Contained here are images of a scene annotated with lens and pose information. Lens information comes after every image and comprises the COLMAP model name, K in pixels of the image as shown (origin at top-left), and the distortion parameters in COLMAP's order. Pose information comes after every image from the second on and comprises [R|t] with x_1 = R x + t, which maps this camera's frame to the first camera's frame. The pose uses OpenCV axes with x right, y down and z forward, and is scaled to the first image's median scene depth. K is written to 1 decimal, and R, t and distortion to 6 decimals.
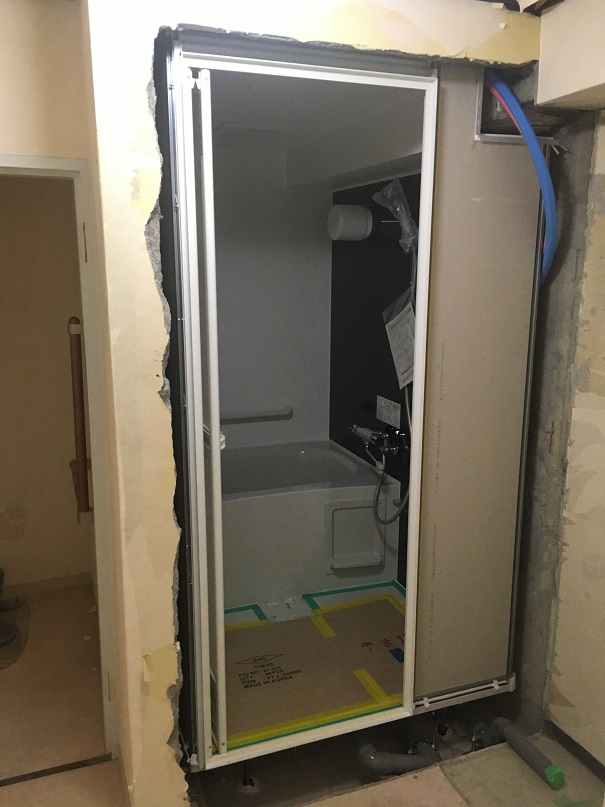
lens RADIAL K [[690.5, 0, 301.1], [0, 690.5, 404.2], [0, 0, 1]] dist [0.063227, -0.088712]
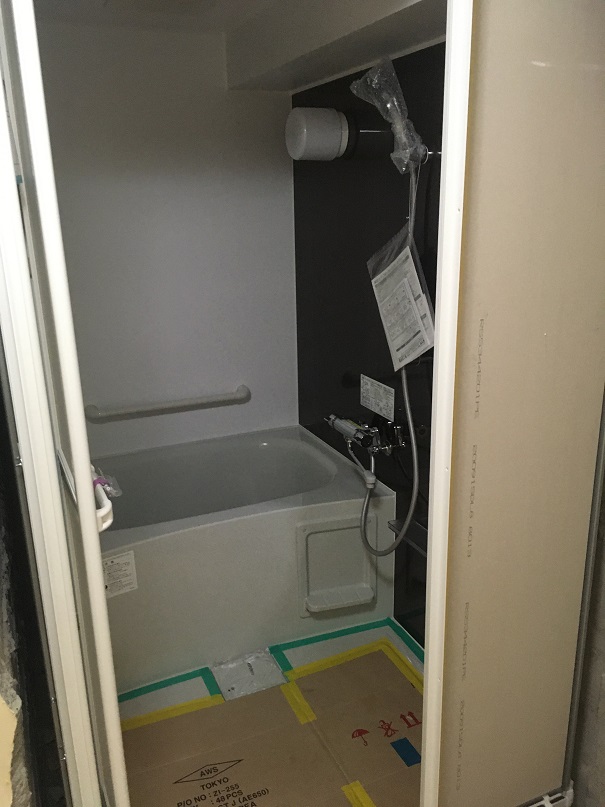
lens RADIAL K [[690.5, 0, 302.6], [0, 690.5, 407.3], [0, 0, 1]] dist [0.063227, -0.088712]
pose [[0.998431, -0.037687, 0.041408, 0.020686], [0.033904, 0.995497, 0.088522, -0.061019], [-0.044557, -0.086980, 0.995213, 0.349927]]
